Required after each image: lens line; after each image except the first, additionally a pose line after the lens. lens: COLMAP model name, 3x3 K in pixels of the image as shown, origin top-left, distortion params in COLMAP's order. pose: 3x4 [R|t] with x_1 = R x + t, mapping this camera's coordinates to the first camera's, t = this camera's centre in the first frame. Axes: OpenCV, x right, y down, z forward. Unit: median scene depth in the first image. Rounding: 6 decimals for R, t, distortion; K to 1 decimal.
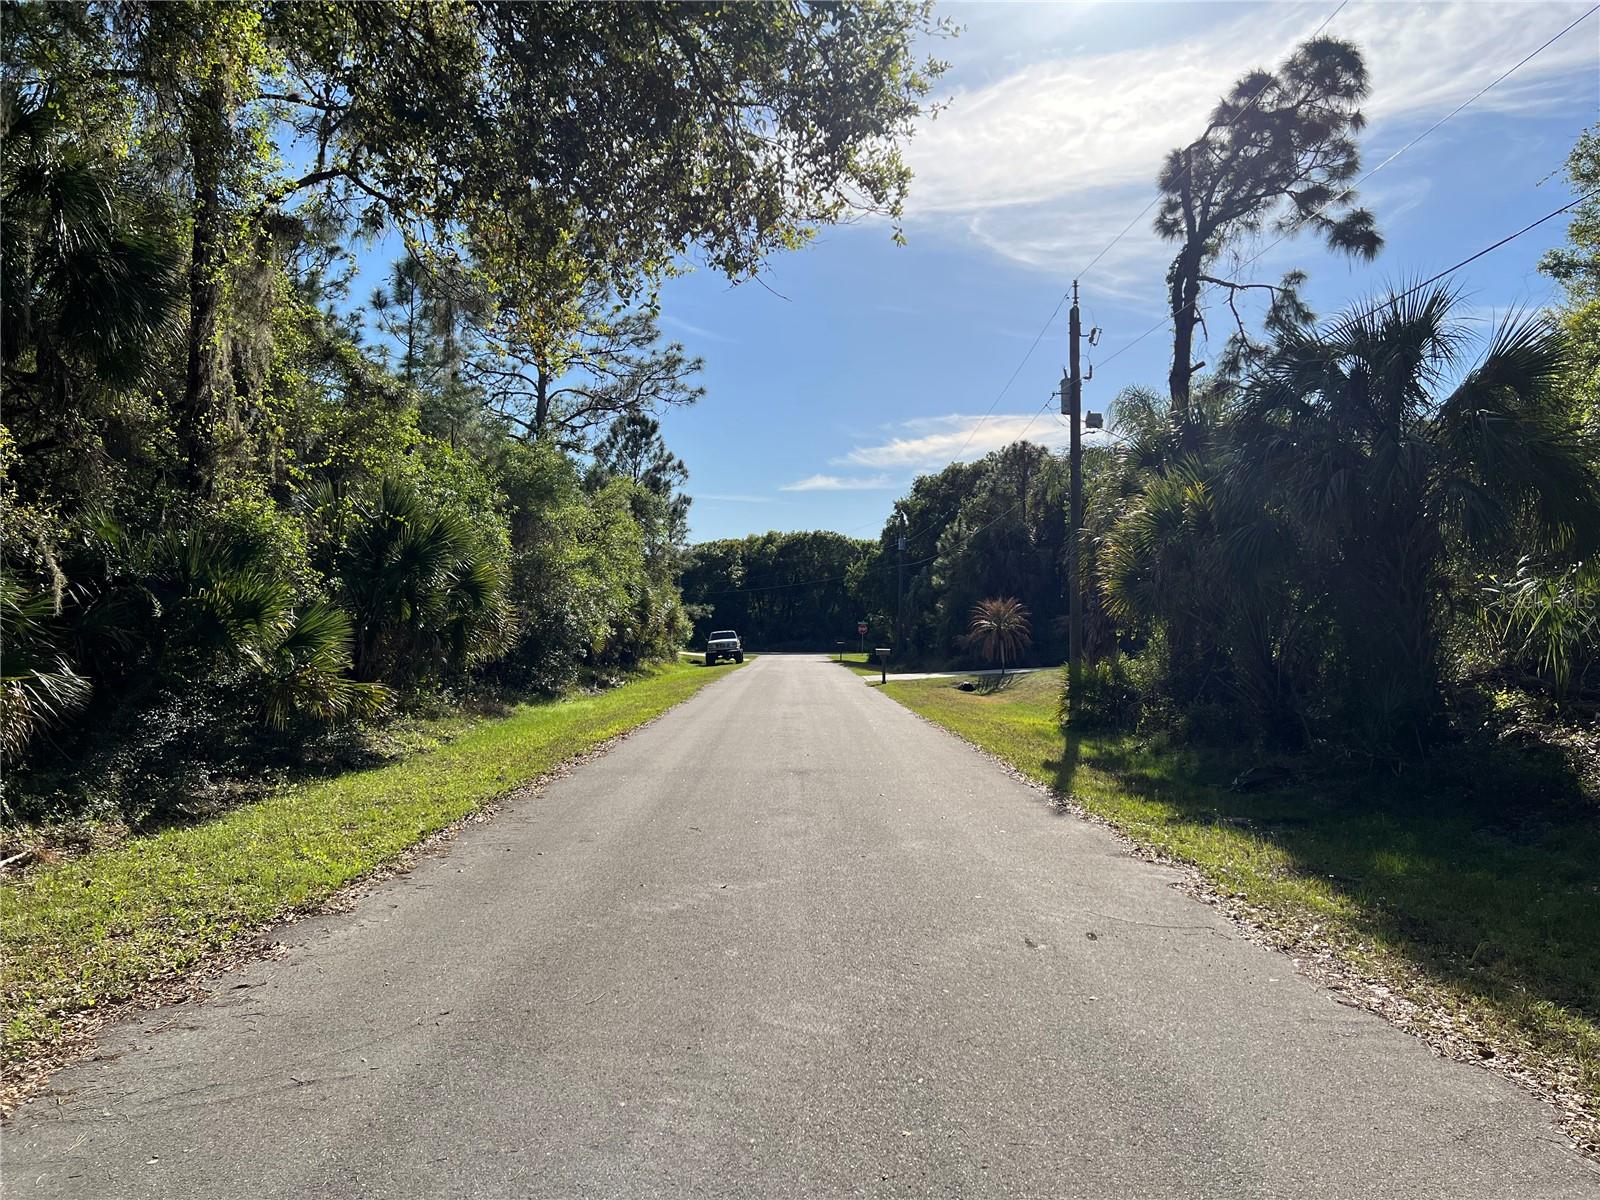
lens RADIAL K [[1185.5, 0, 803.5], [0, 1185.5, 607.5], [0, 0, 1]] dist [0.106289, -0.243156]
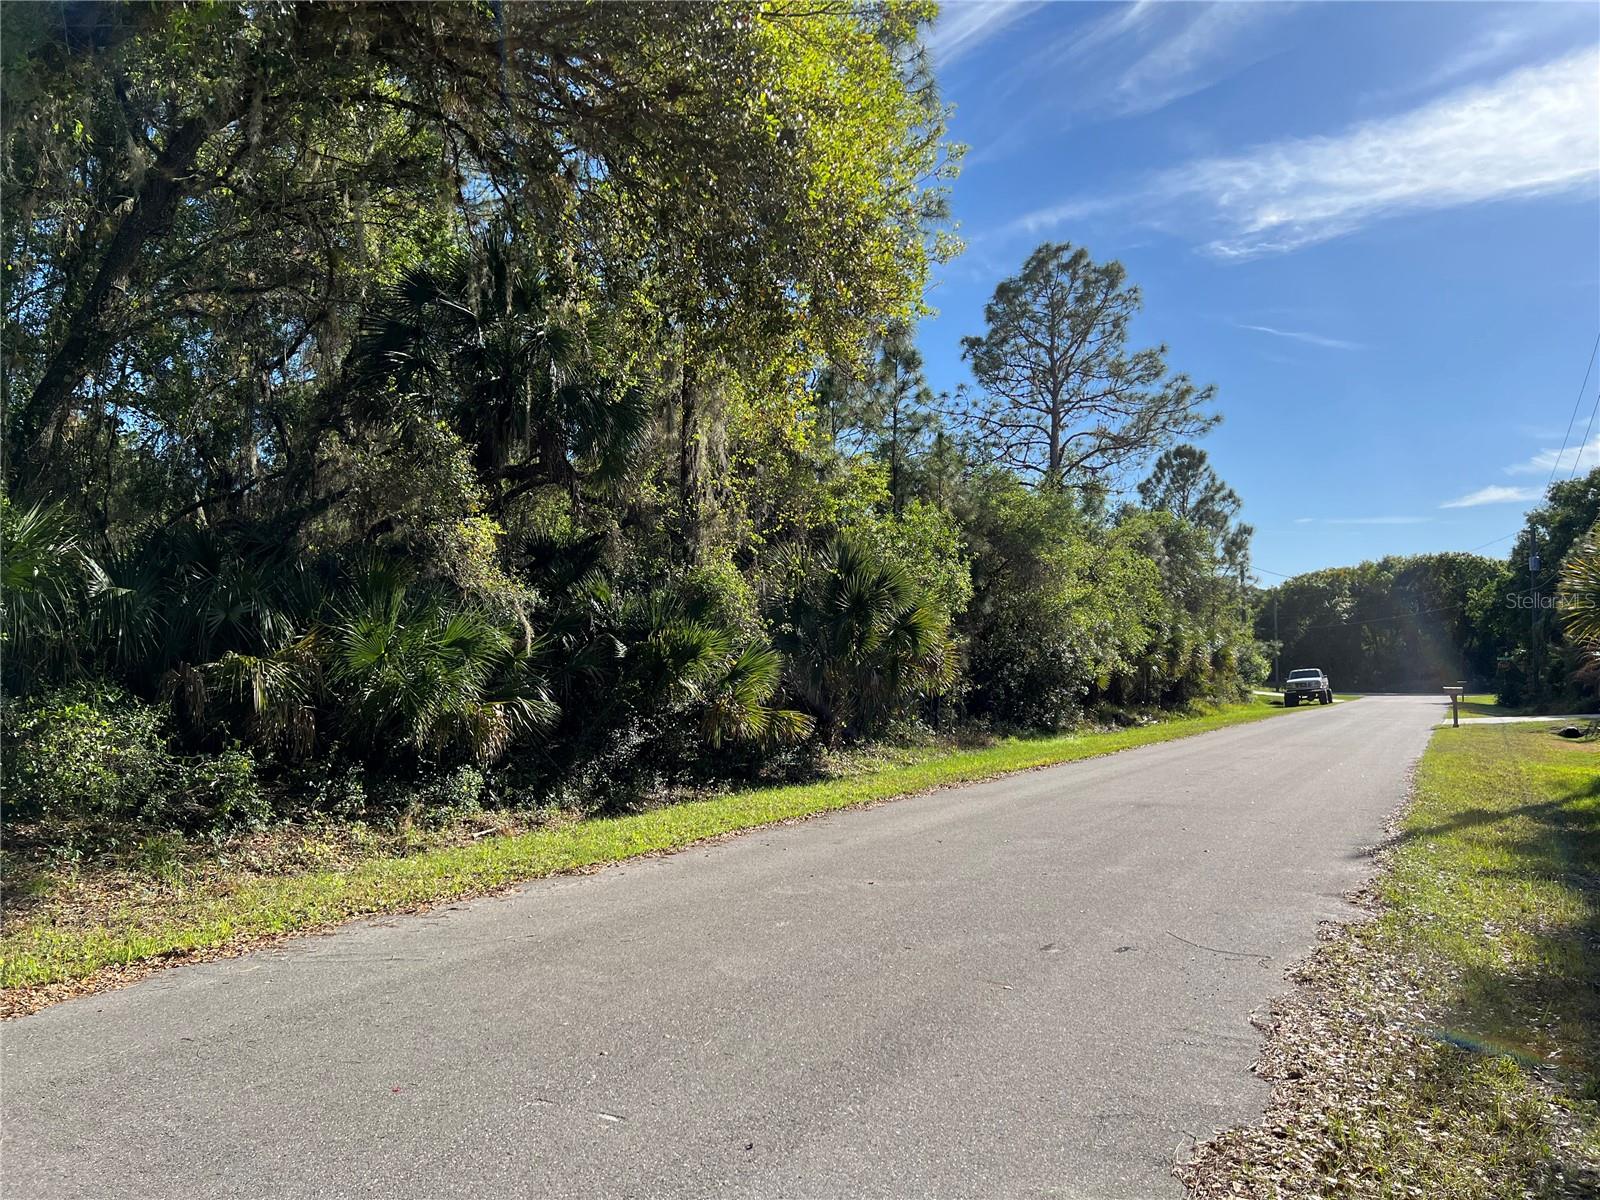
lens RADIAL K [[1209.5, 0, 795.4], [0, 1209.5, 597.5], [0, 0, 1]] dist [0.036837, -0.048437]
pose [[0.854015, -0.039684, -0.518733, 0.128062], [0.017524, 0.998715, -0.047553, 0.003509], [0.519953, 0.031520, 0.853613, -0.012840]]
